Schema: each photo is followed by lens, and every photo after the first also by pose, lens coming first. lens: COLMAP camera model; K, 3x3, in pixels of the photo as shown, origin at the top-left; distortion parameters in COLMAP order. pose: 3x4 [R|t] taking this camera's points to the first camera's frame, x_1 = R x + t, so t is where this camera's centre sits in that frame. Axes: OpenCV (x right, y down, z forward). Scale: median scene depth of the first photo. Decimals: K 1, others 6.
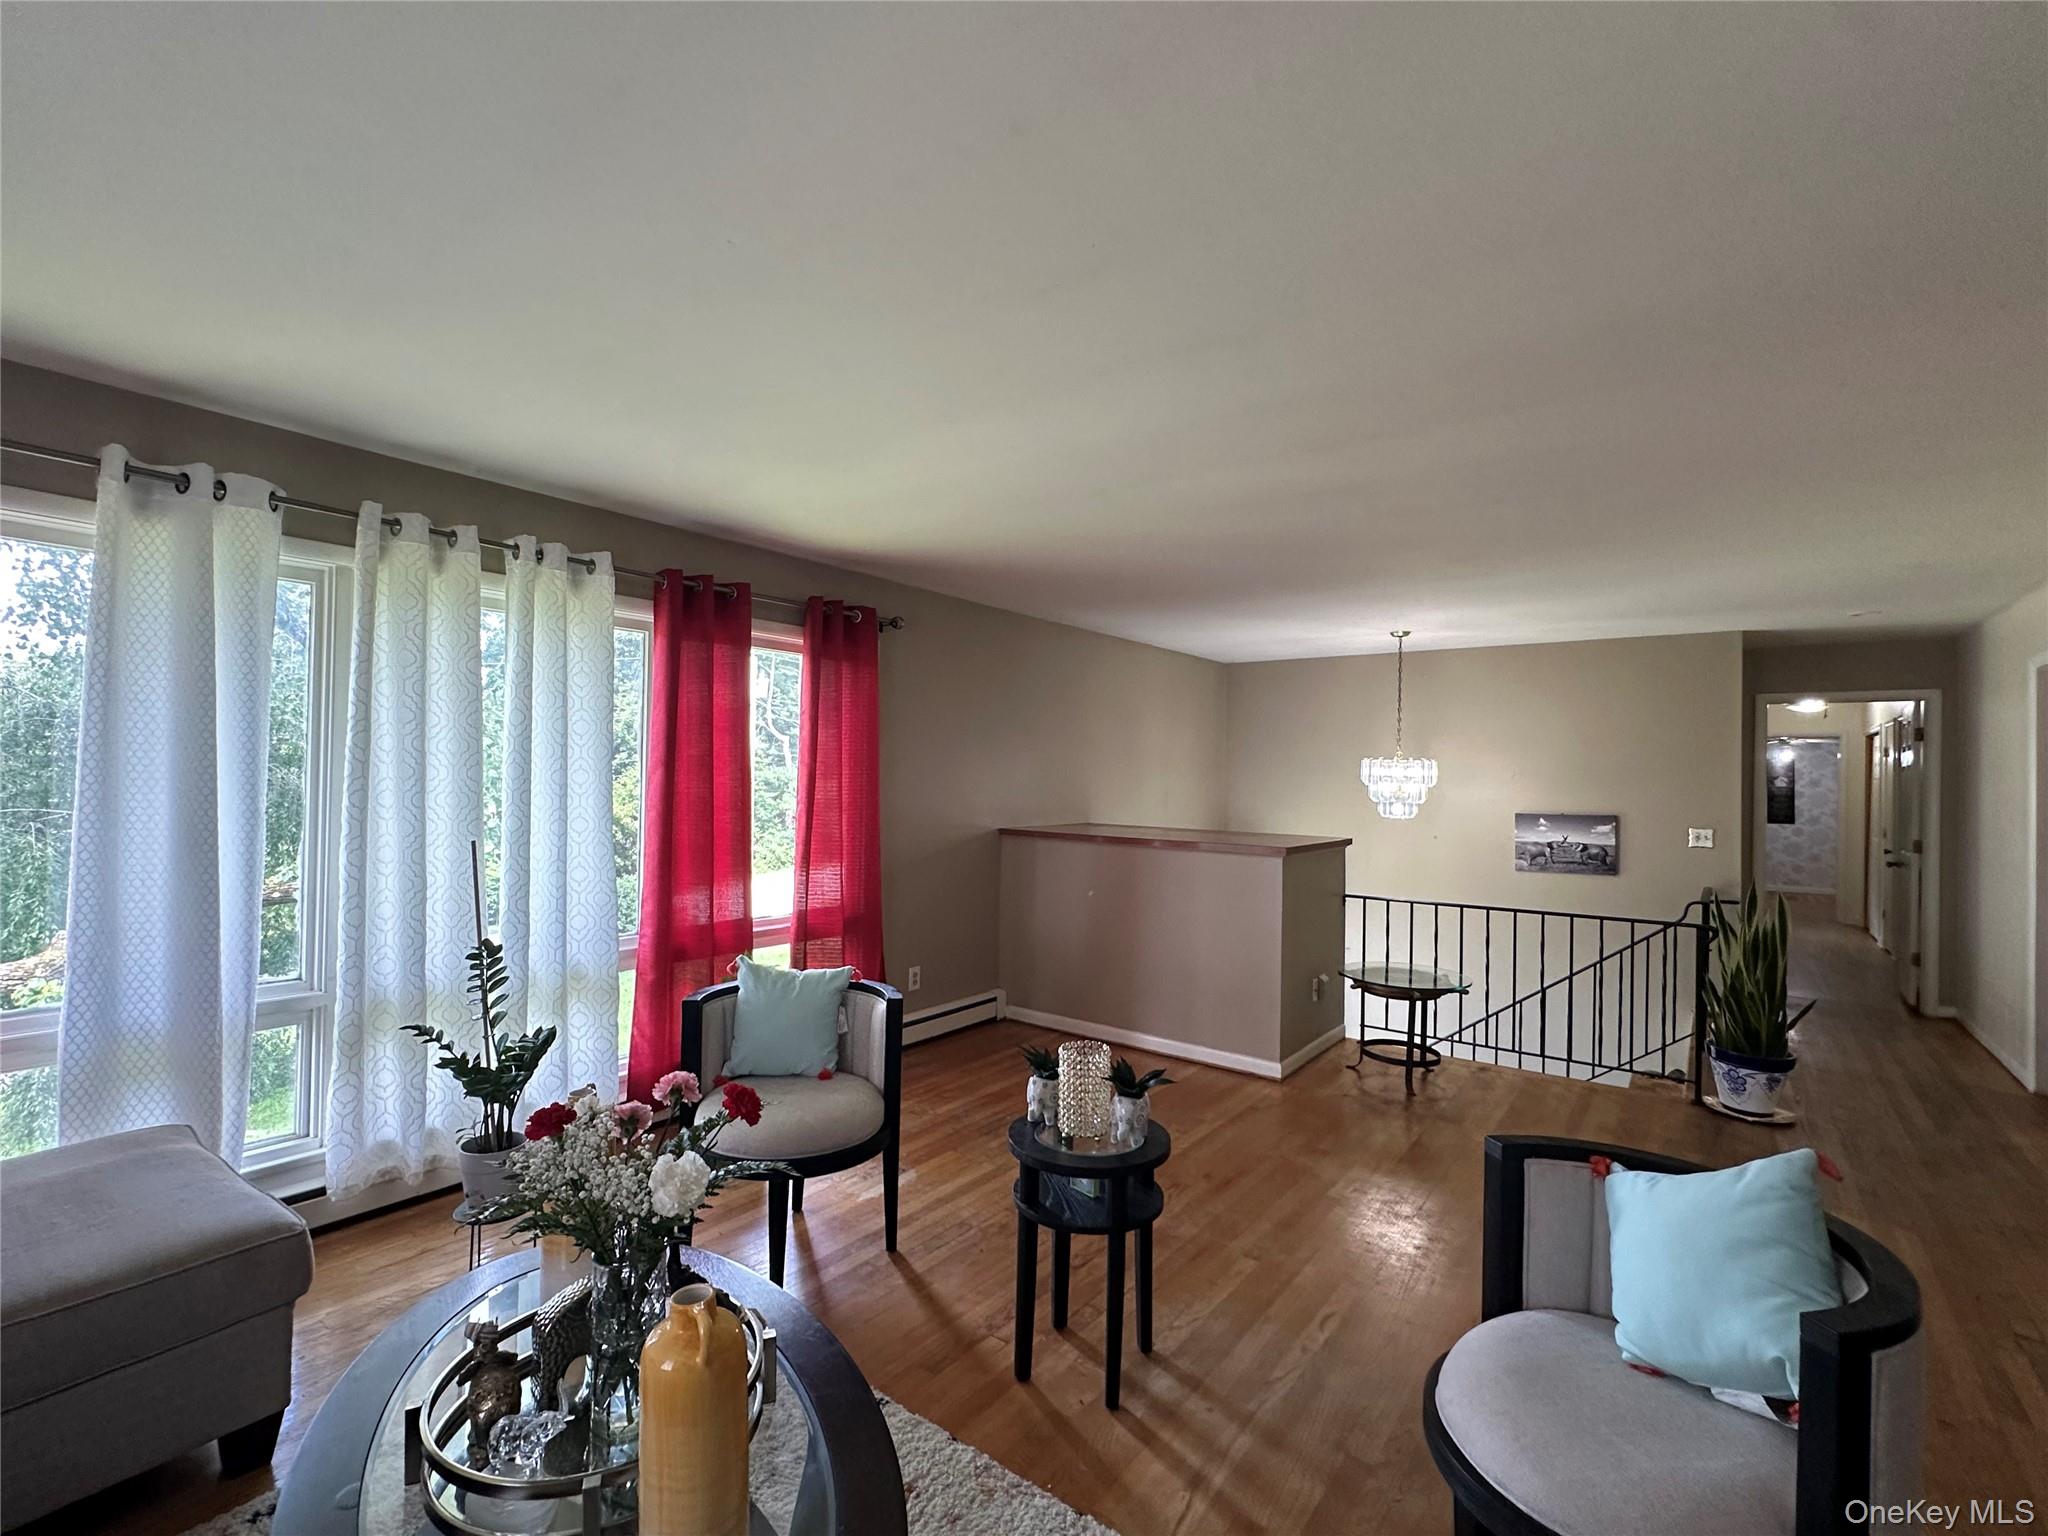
lens RADIAL K [[910.9, 0, 1021.8], [0, 910.9, 764.7], [0, 0, 1]] dist [0.000345, -0.000426]
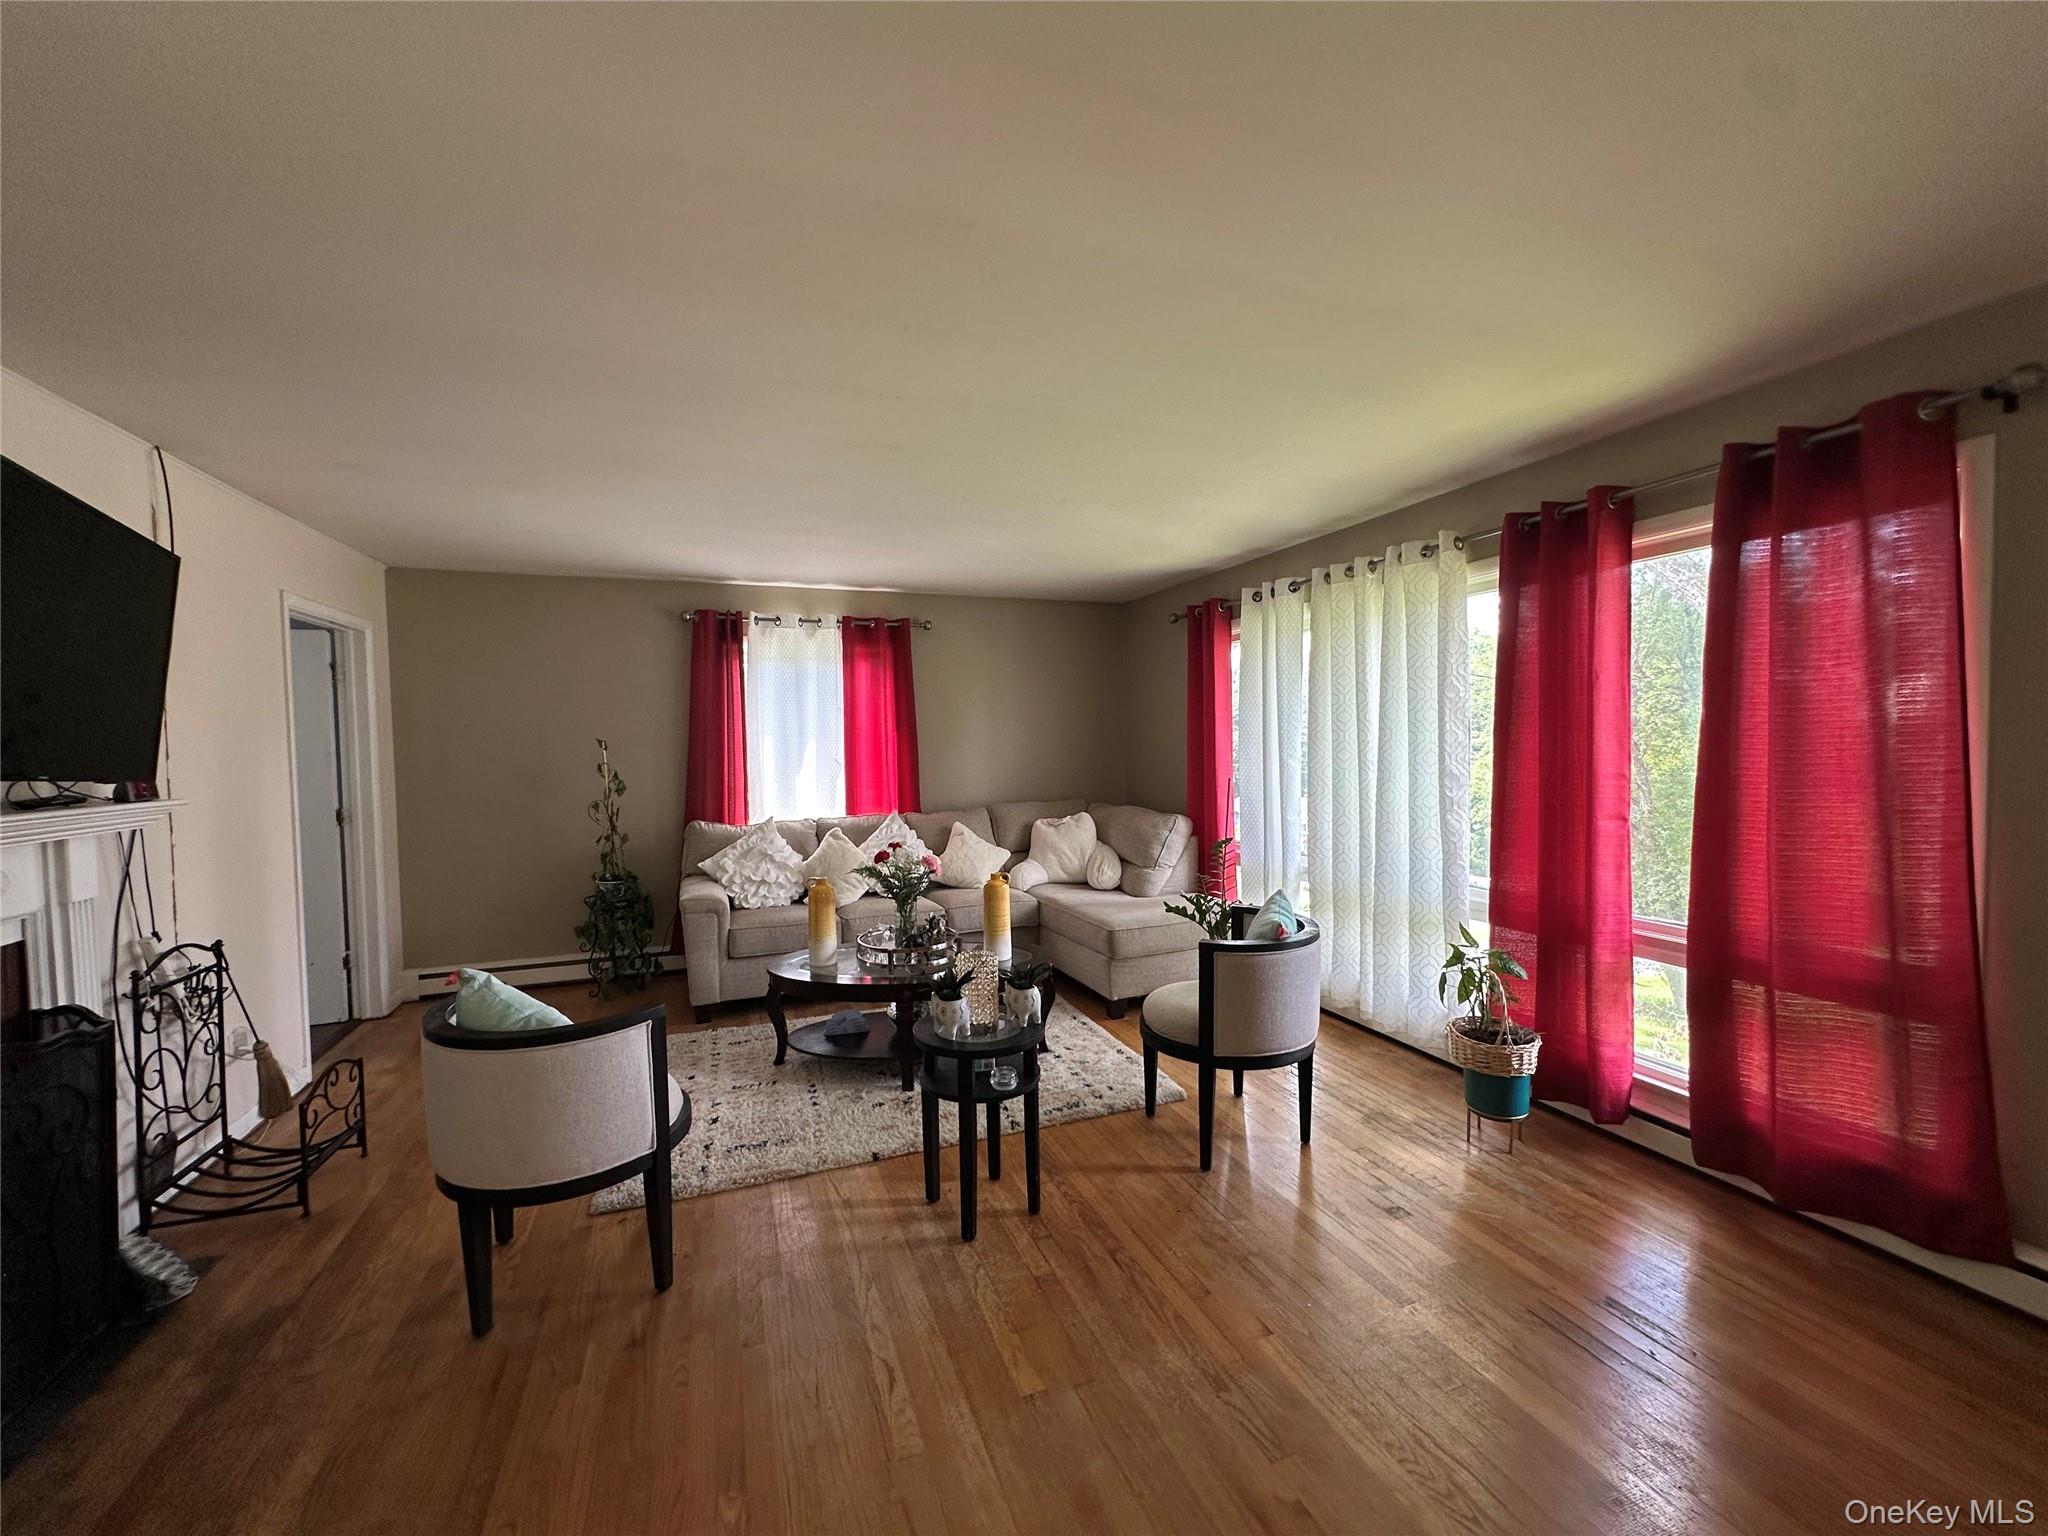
lens RADIAL K [[816.1, 0, 1020.9], [0, 816.1, 766.2], [0, 0, 1]] dist [-0.009629, 0.004277]
pose [[-0.527202, 0.020602, -0.849490, 0.654393], [0.023356, 0.999680, 0.009749, 0.027292], [0.849419, -0.014701, -0.527515, 1.097251]]
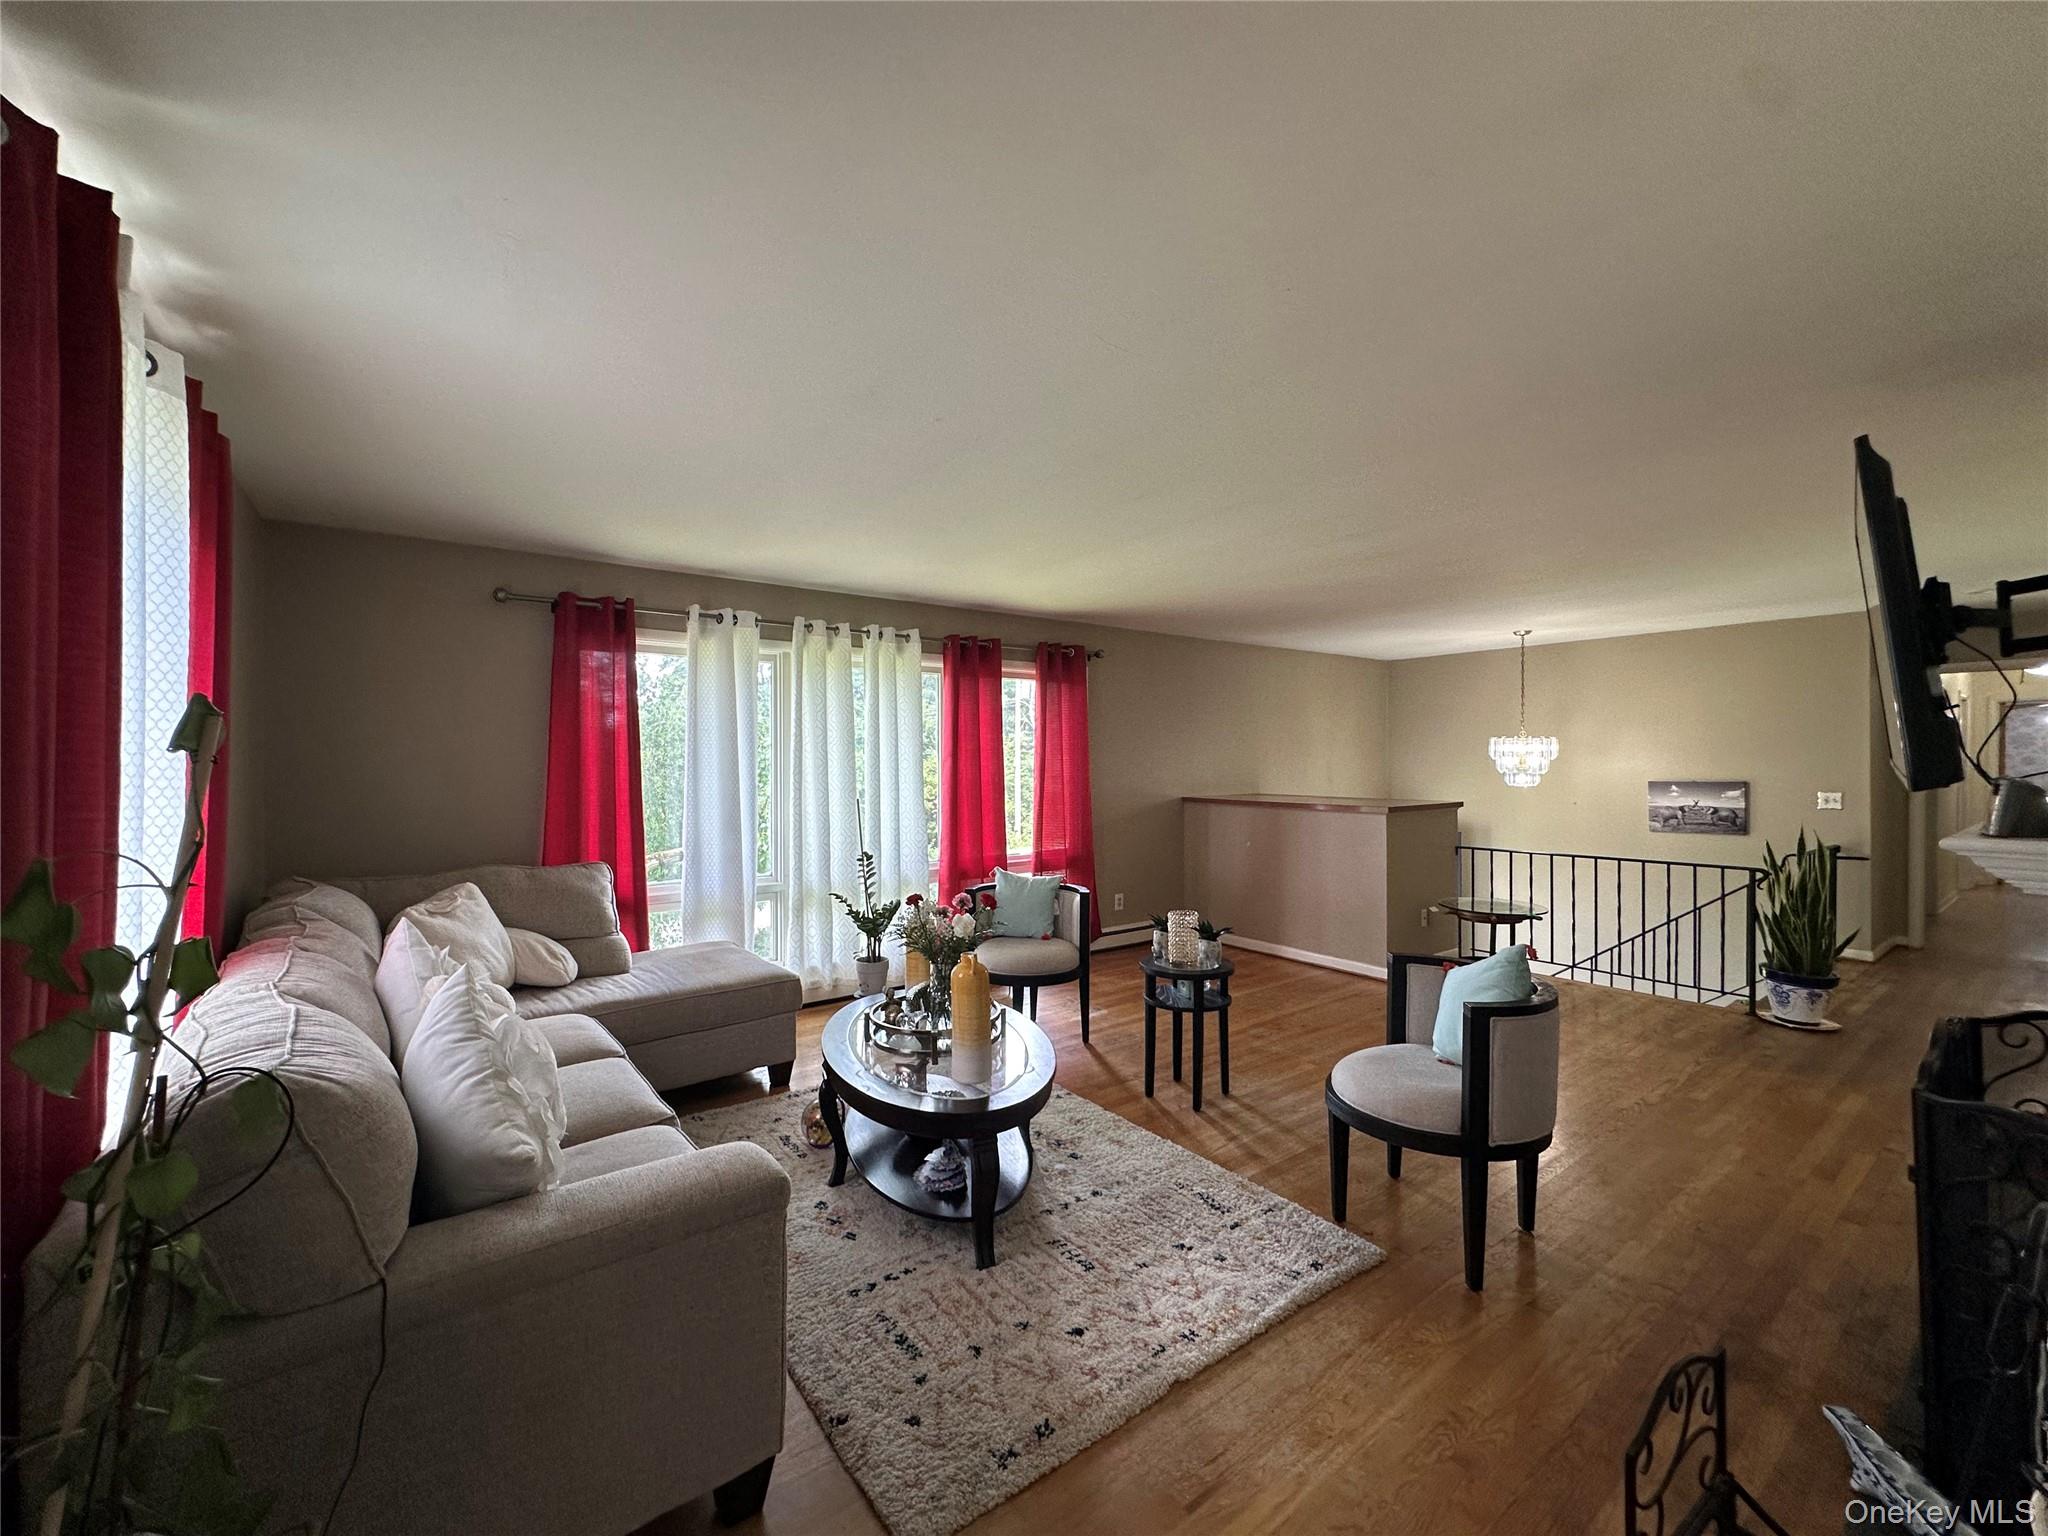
lens RADIAL K [[817.9, 0, 1027.1], [0, 817.9, 754.6], [0, 0, 1]] dist [-0.000062, 0.000046]
pose [[0.960939, -0.023698, -0.275744, 0.147190], [0.024621, 0.999697, -0.000116, 0.001368], [0.275663, -0.006678, 0.961231, -0.386172]]
